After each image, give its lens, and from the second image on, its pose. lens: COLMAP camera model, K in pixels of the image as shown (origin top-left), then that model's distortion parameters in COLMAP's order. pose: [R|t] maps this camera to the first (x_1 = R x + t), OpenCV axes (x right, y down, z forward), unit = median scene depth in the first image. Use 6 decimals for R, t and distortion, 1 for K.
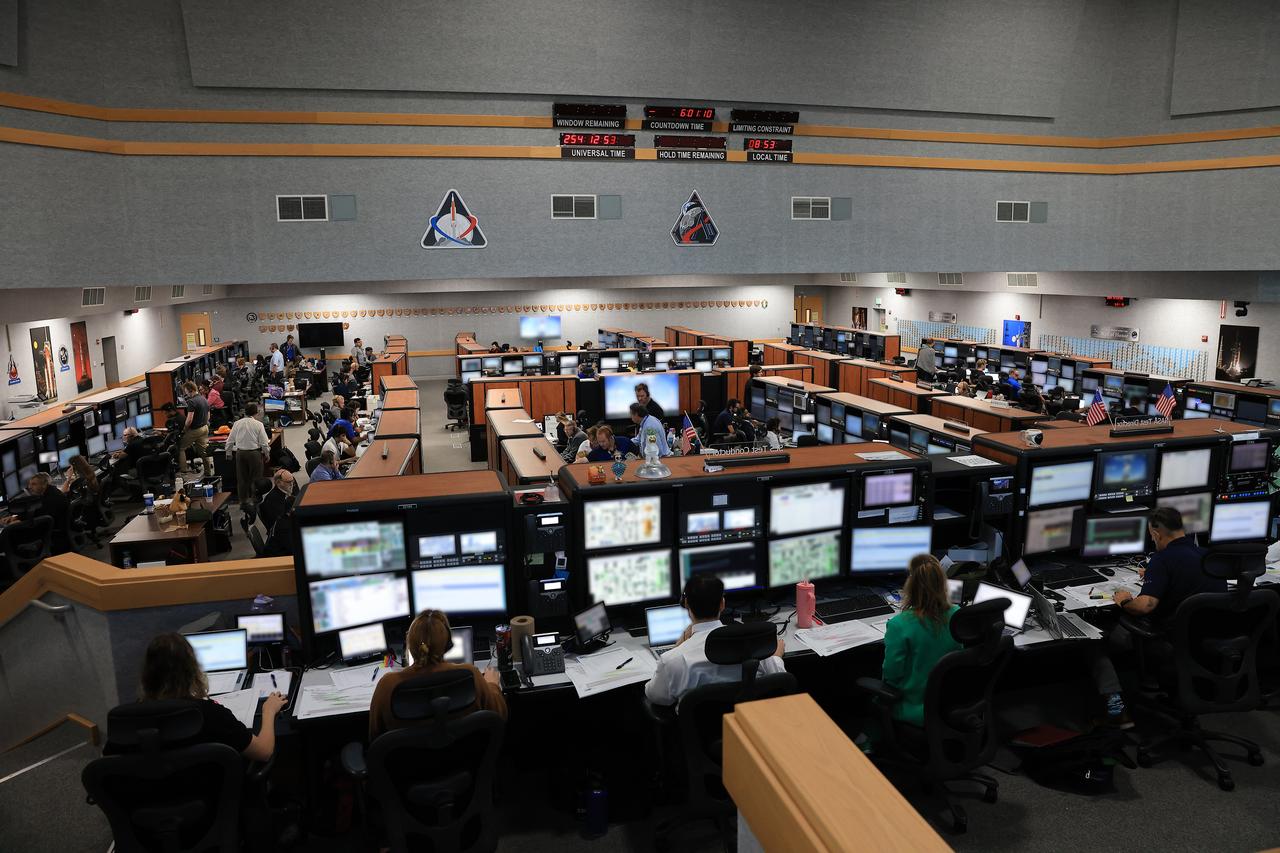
lens RADIAL K [[896.5, 0, 640.0], [0, 896.5, 426.5], [0, 0, 1]] dist [-0.001746, 0.001215]
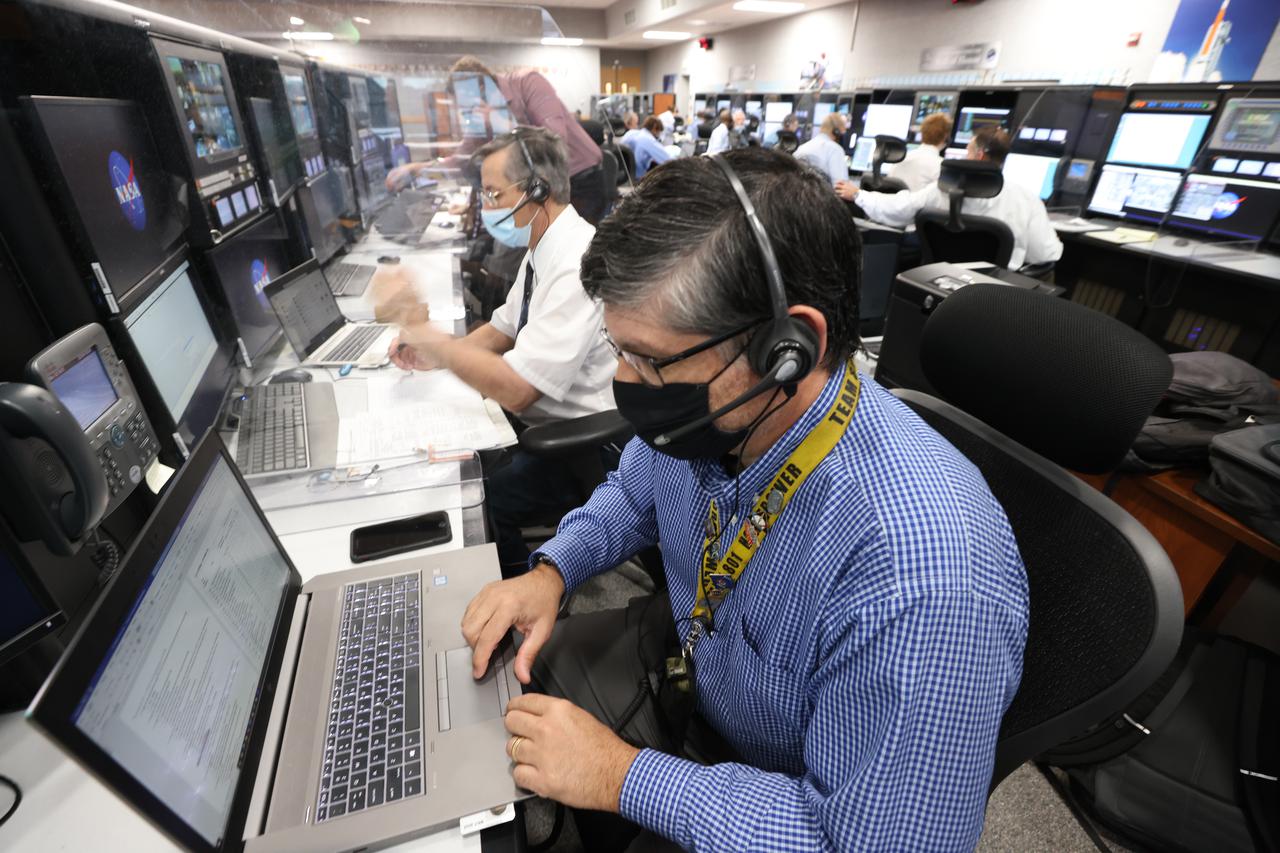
lens RADIAL K [[582.6, 0, 640.0], [0, 582.6, 426.5], [0, 0, 1]] dist [-0.026993, 0.009745]
pose [[0.999435, -0.002773, 0.033500, 0.308331], [-0.008528, 0.943073, 0.332477, 0.002626], [-0.032515, -0.332575, 0.942516, 0.571175]]
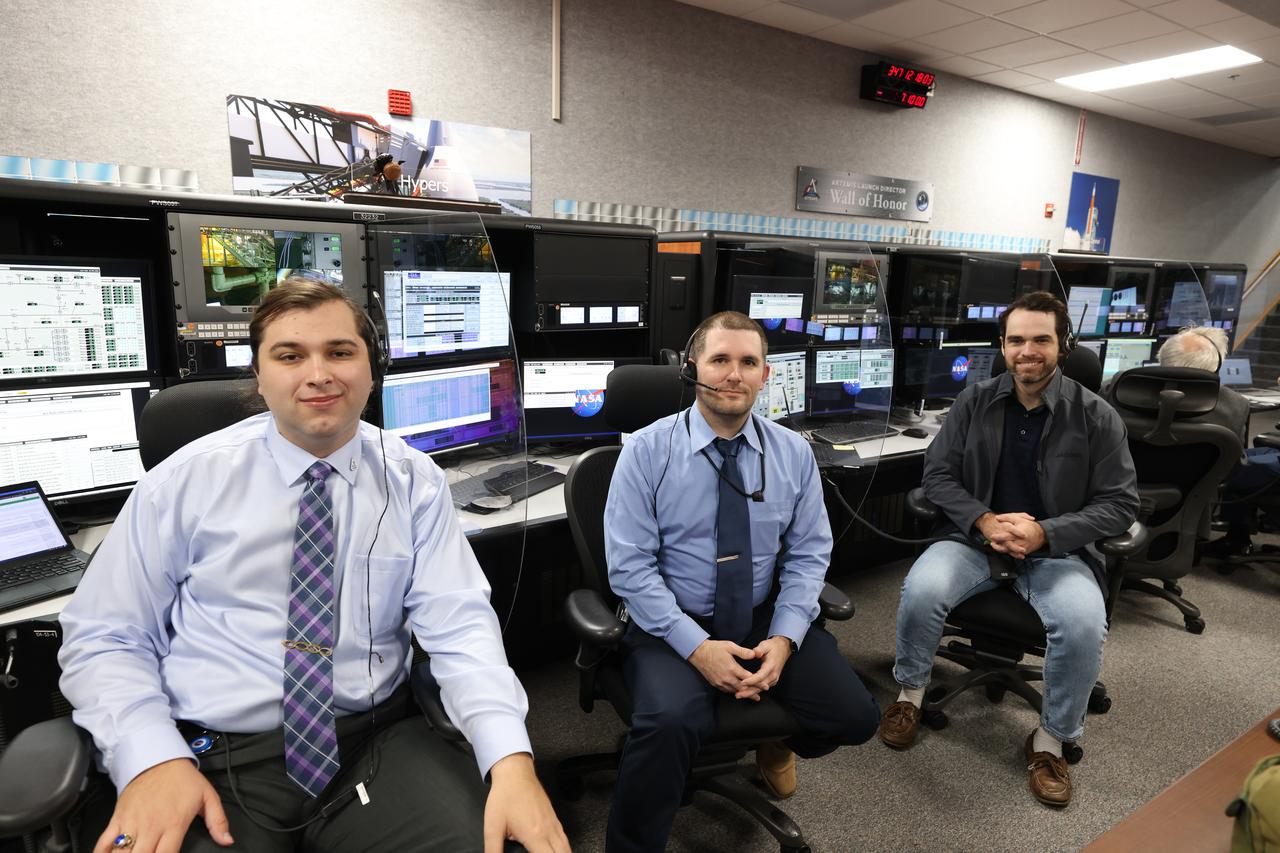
lens RADIAL K [[842.2, 0, 640.0], [0, 842.2, 426.5], [0, 0, 1]] dist [-0.006135, 0.021834]
pose [[-0.354127, -0.164376, 0.920638, 0.275883], [0.145869, 0.962675, 0.227991, -0.106817], [-0.923751, 0.215030, -0.316931, 1.202838]]
